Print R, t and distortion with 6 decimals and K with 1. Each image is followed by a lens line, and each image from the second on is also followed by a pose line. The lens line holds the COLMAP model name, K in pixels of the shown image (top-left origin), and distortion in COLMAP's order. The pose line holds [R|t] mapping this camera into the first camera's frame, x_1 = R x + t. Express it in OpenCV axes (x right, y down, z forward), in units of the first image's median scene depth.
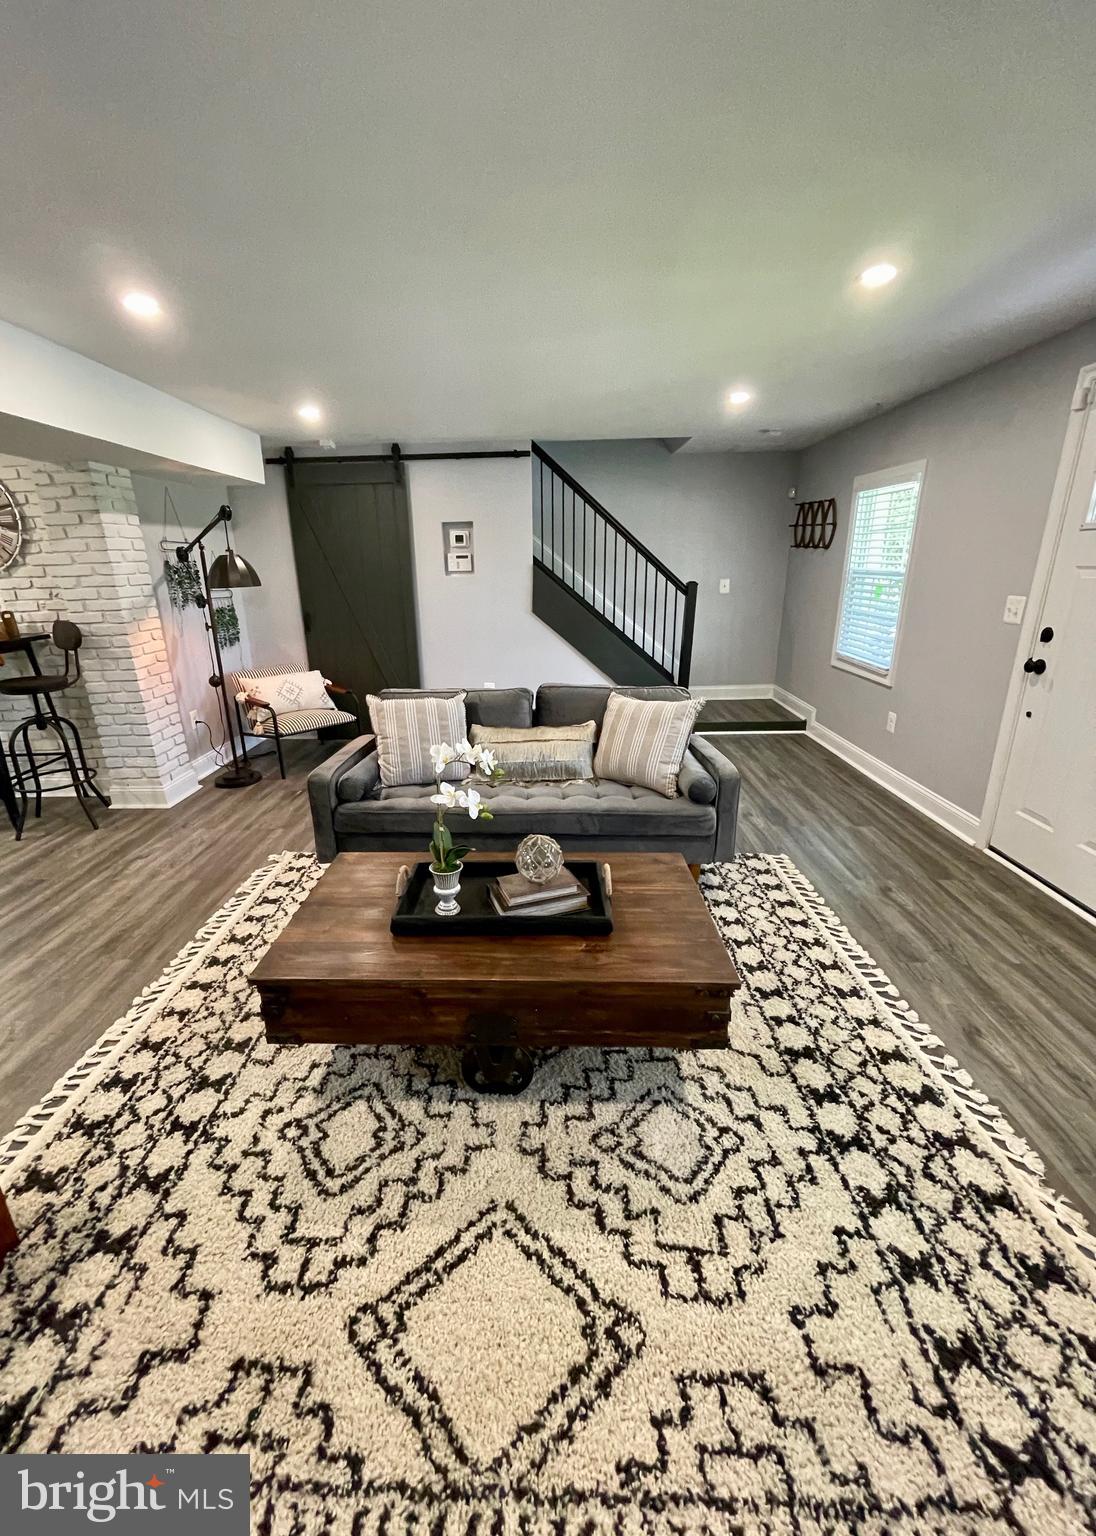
lens RADIAL K [[613.5, 0, 522.4], [0, 613.5, 762.3], [0, 0, 1]] dist [-0.010488, 0.006563]
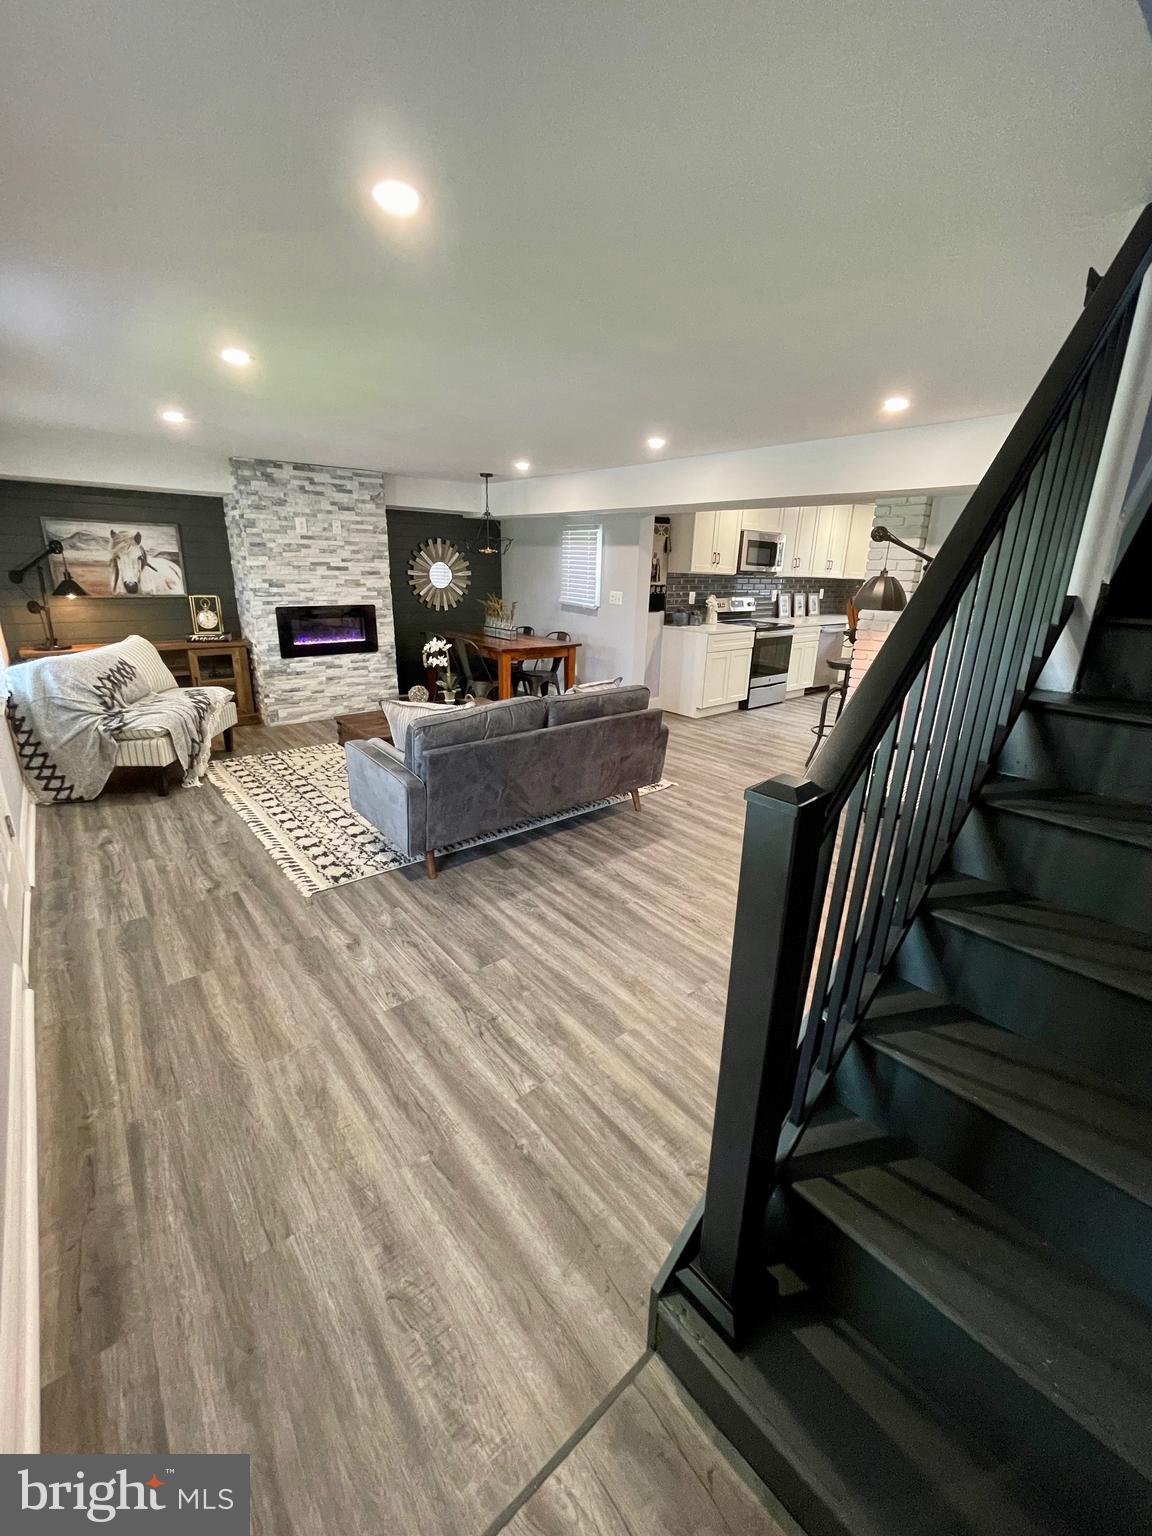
lens RADIAL K [[623.2, 0, 576.5], [0, 623.2, 760.9], [0, 0, 1]] dist [-0.001291, 0.000618]
pose [[-0.743773, 0.202434, -0.637041, 0.772661], [-0.217313, 0.828035, 0.516849, -0.676678], [0.632120, 0.522856, -0.571879, 1.910804]]
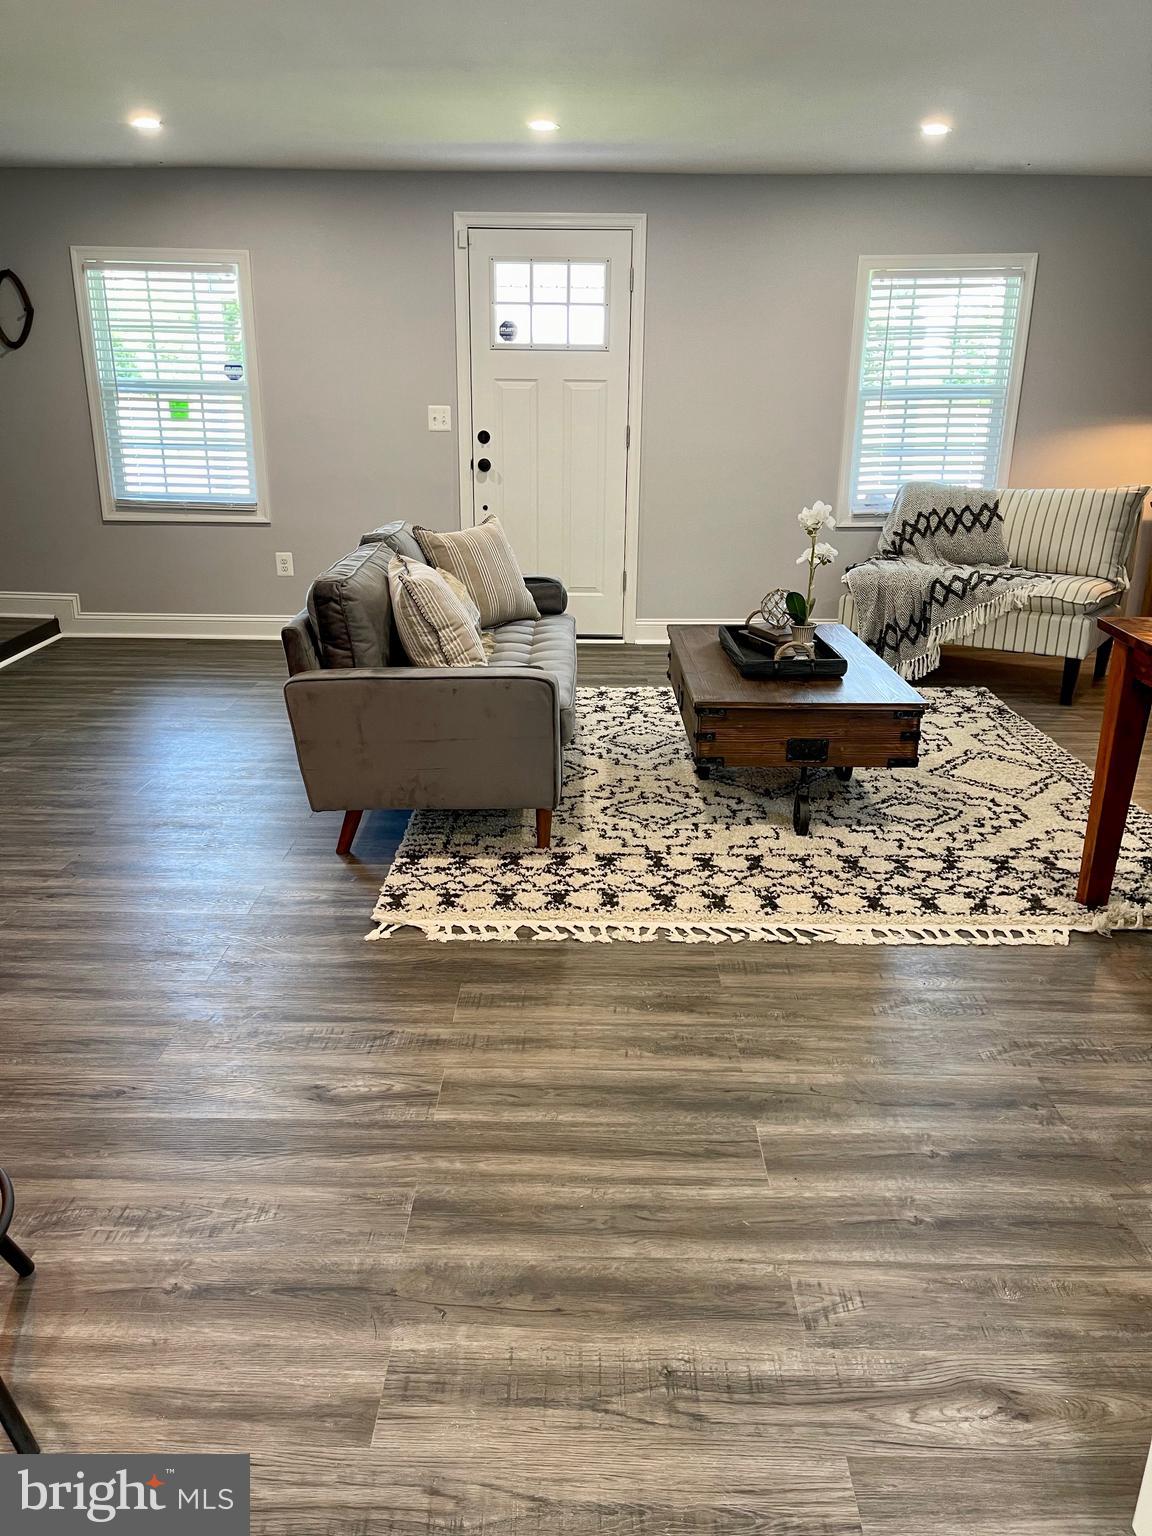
lens RADIAL K [[1163.8, 0, 576.0], [0, 1163.8, 768.0], [0, 0, 1]] dist [0.064216, -0.076225]
pose [[-0.031536, -0.295229, 0.954906, -1.477876], [0.302235, 0.907839, 0.290658, -0.226645], [-0.952712, 0.297772, 0.060599, 0.862652]]
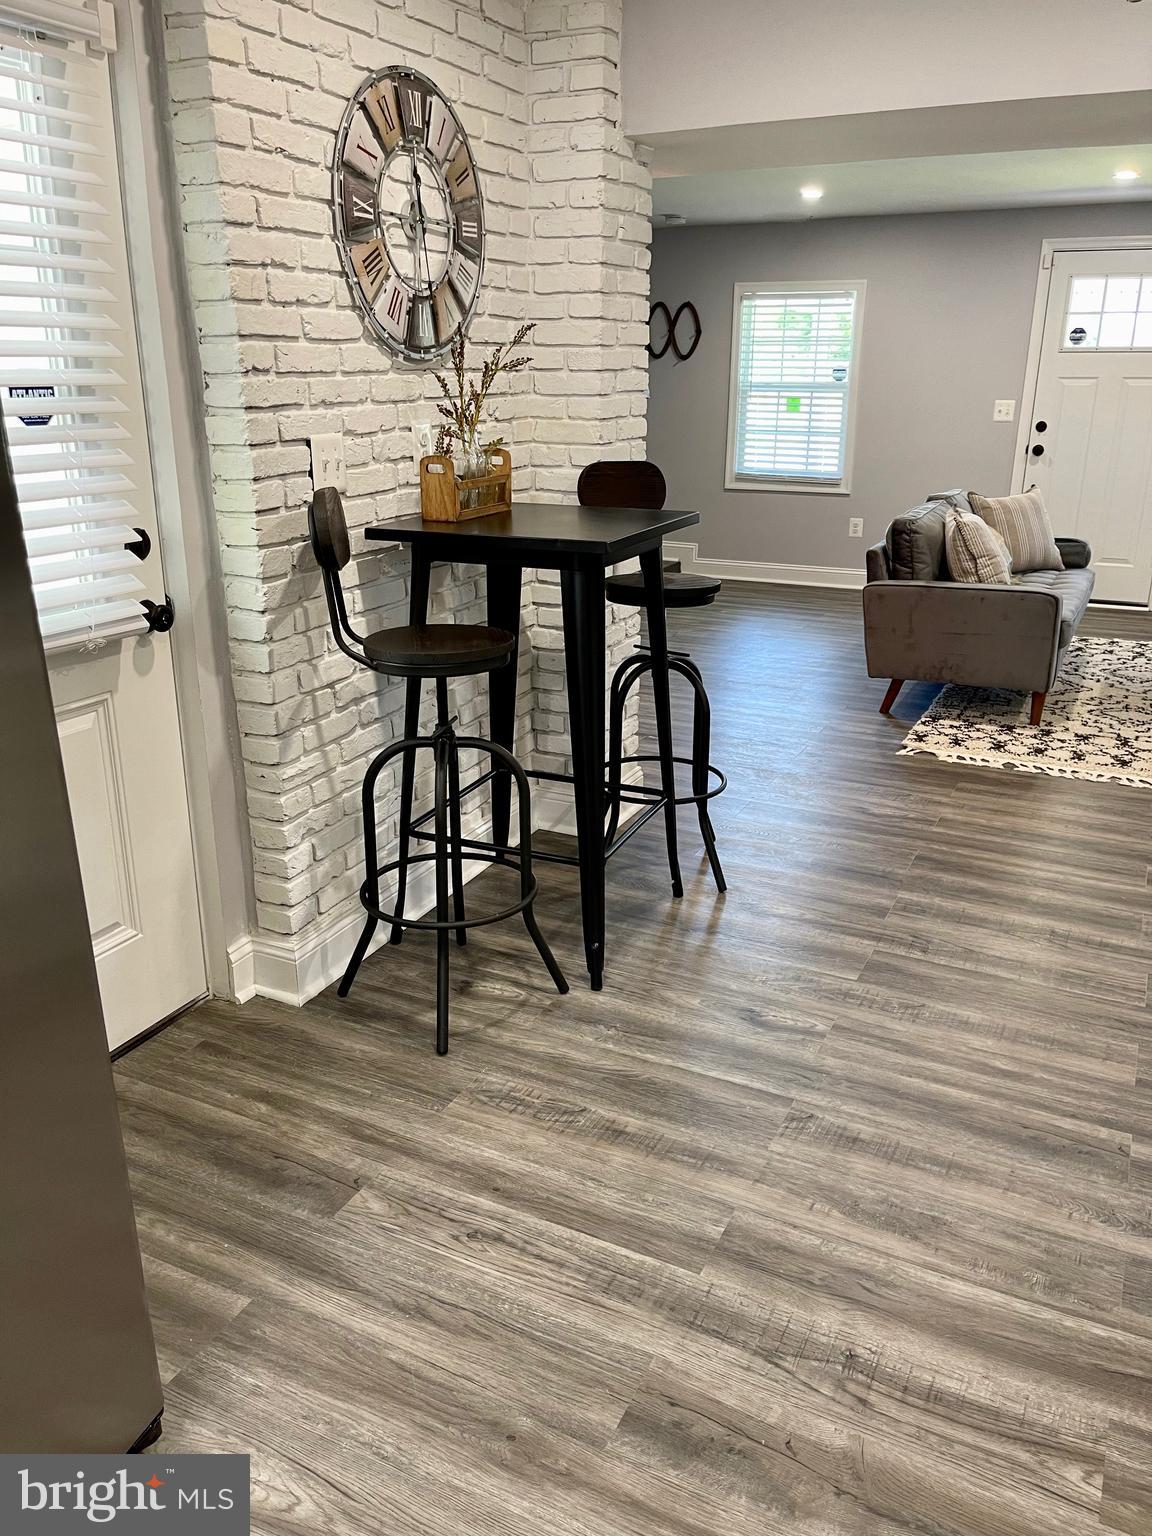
lens RADIAL K [[1163.8, 0, 576.0], [0, 1163.8, 768.0], [0, 0, 1]] dist [0.064216, -0.076225]
pose [[0.406863, -0.271533, 0.872200, -2.107068], [0.271364, 0.947625, 0.168429, -0.205912], [-0.872252, 0.168157, 0.459238, 0.803425]]
